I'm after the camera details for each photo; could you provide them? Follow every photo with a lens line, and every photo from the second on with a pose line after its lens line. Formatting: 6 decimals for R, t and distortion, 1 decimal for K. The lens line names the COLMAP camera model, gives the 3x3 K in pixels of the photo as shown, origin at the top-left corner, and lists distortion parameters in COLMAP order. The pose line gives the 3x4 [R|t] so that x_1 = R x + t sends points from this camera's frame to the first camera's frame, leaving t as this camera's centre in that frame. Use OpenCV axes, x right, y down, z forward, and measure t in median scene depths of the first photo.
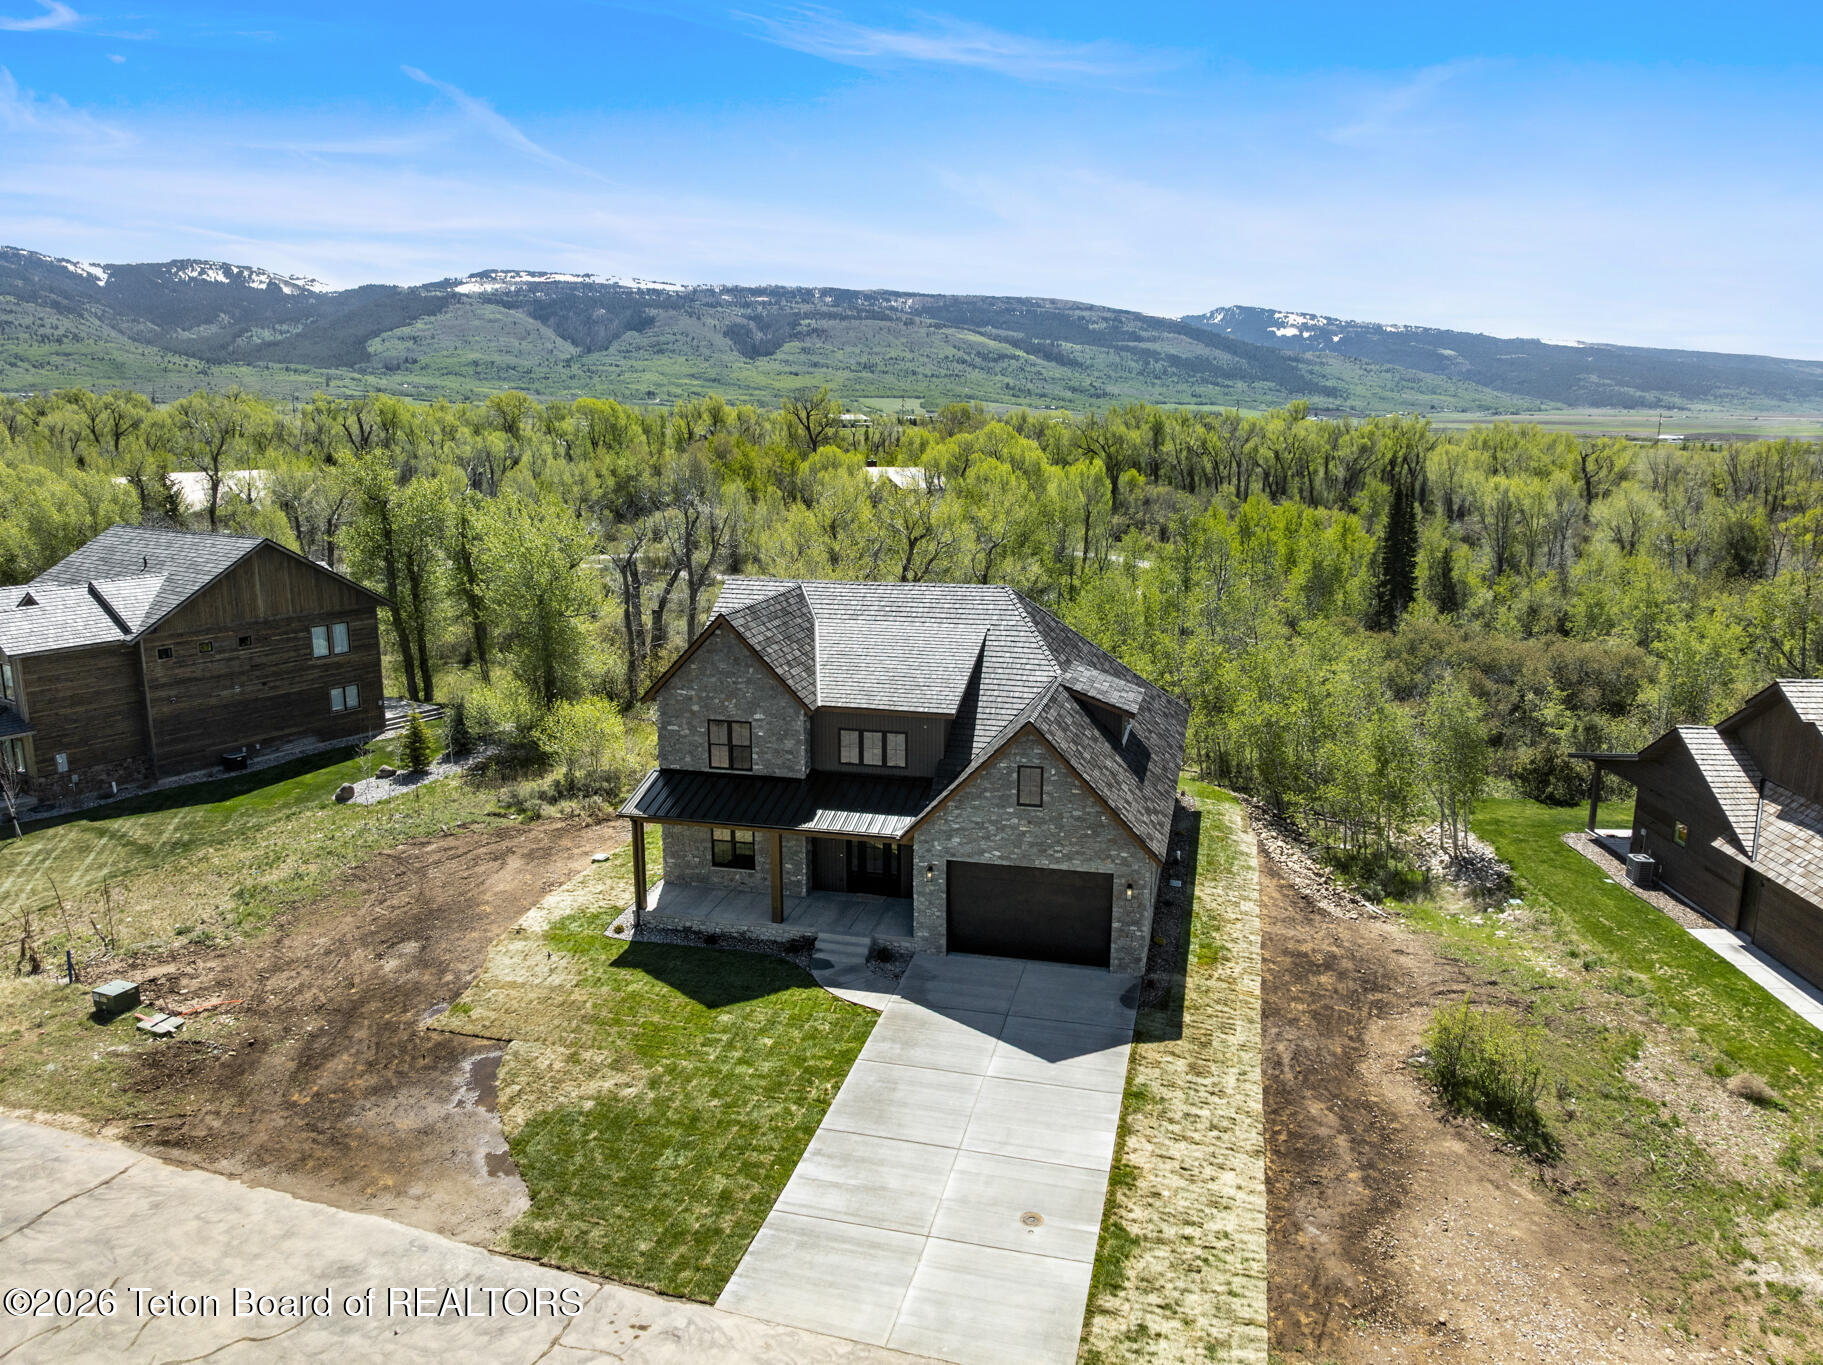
lens RADIAL K [[1294.8, 0, 916.3], [0, 1294.8, 682.8], [0, 0, 1]] dist [-0.043874, 0.012819]
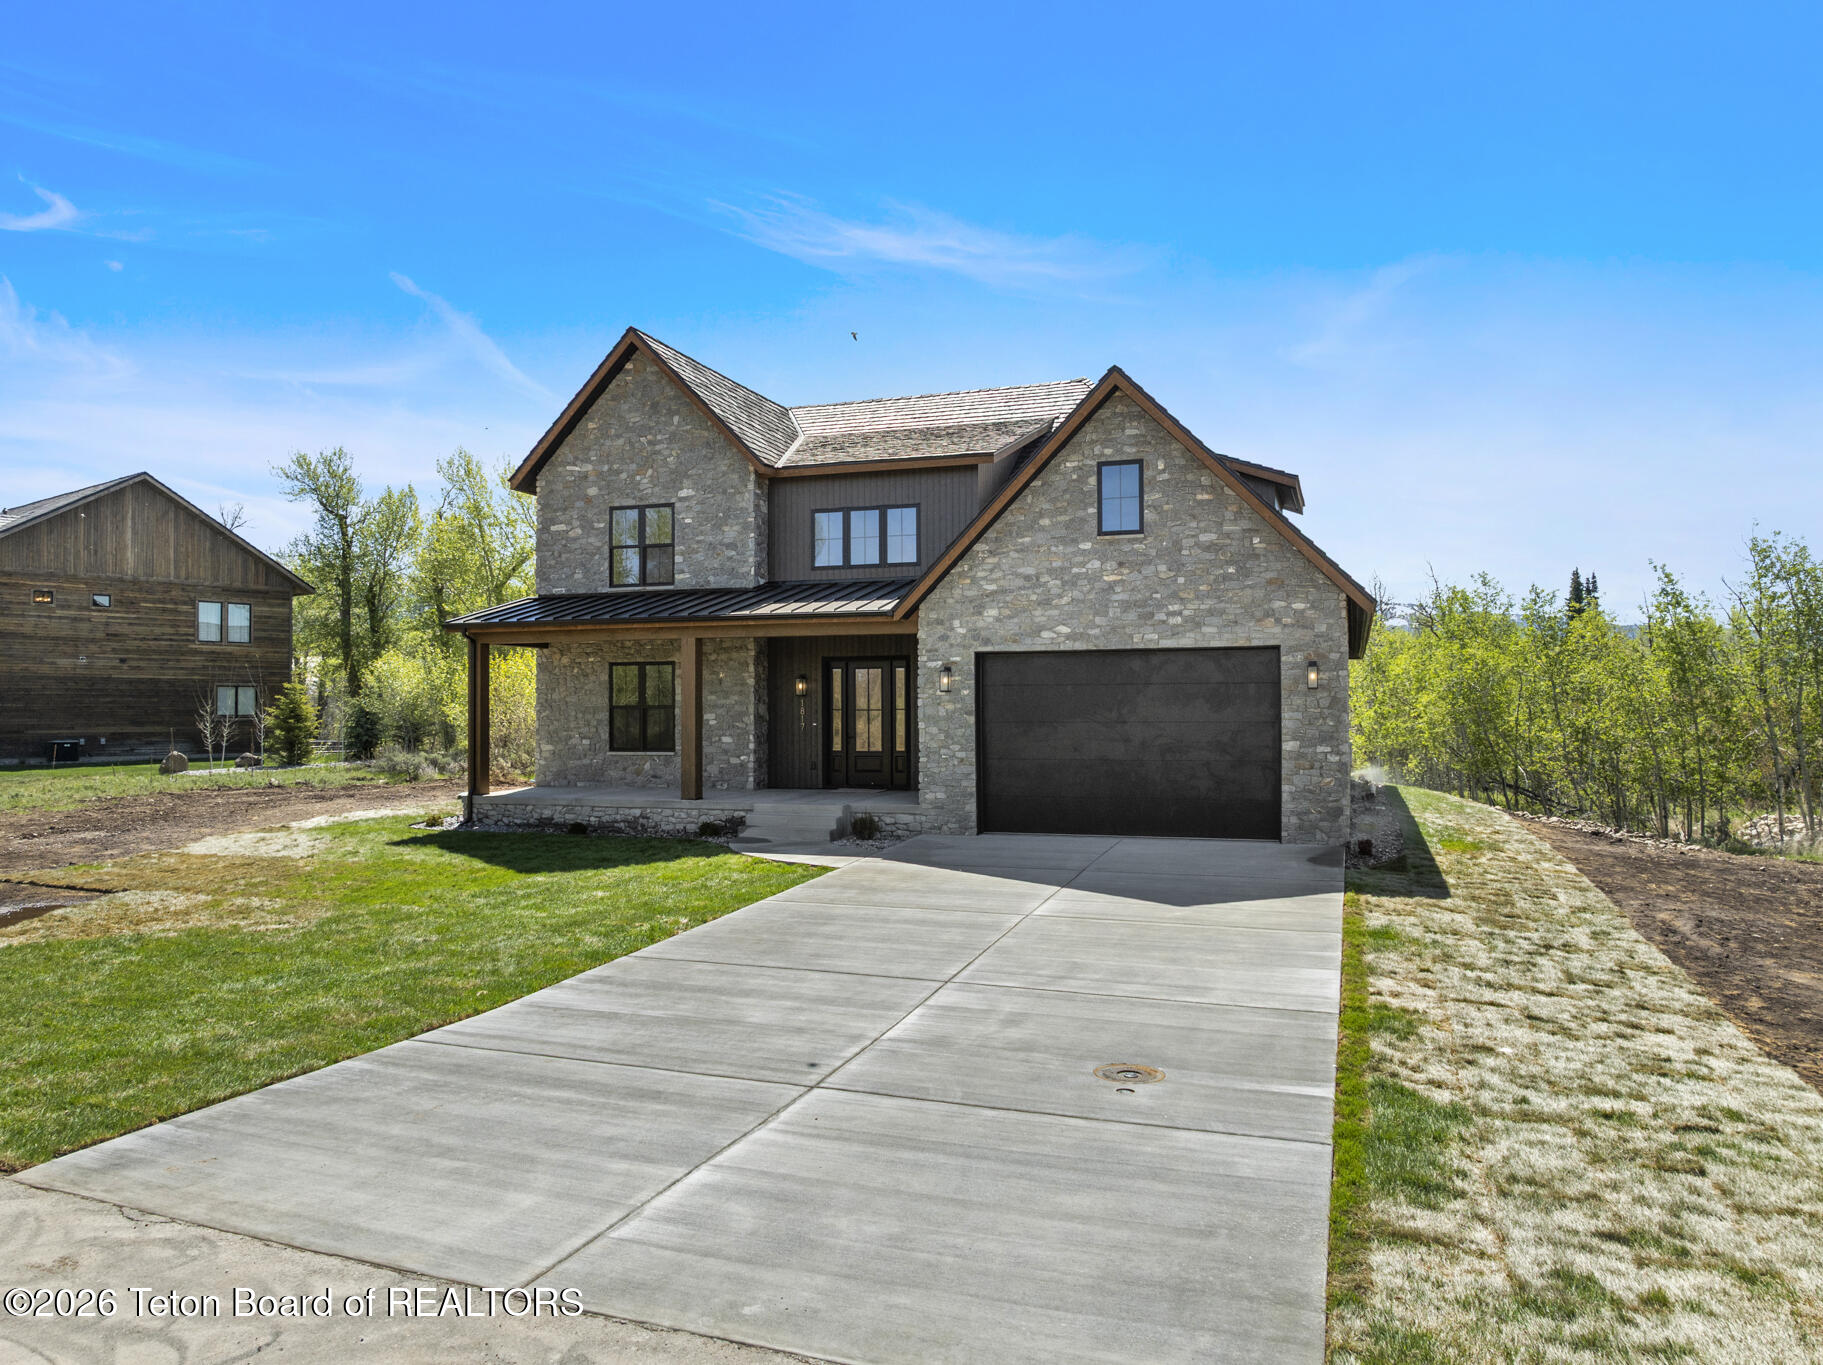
lens RADIAL K [[1294.8, 0, 920.4], [0, 1294.8, 703.5], [0, 0, 1]] dist [-0.043874, 0.012819]
pose [[0.996880, -0.005743, -0.078717, 0.042425], [-0.011006, 0.977492, -0.210687, 0.269056], [0.078155, 0.210896, 0.974379, 0.437410]]
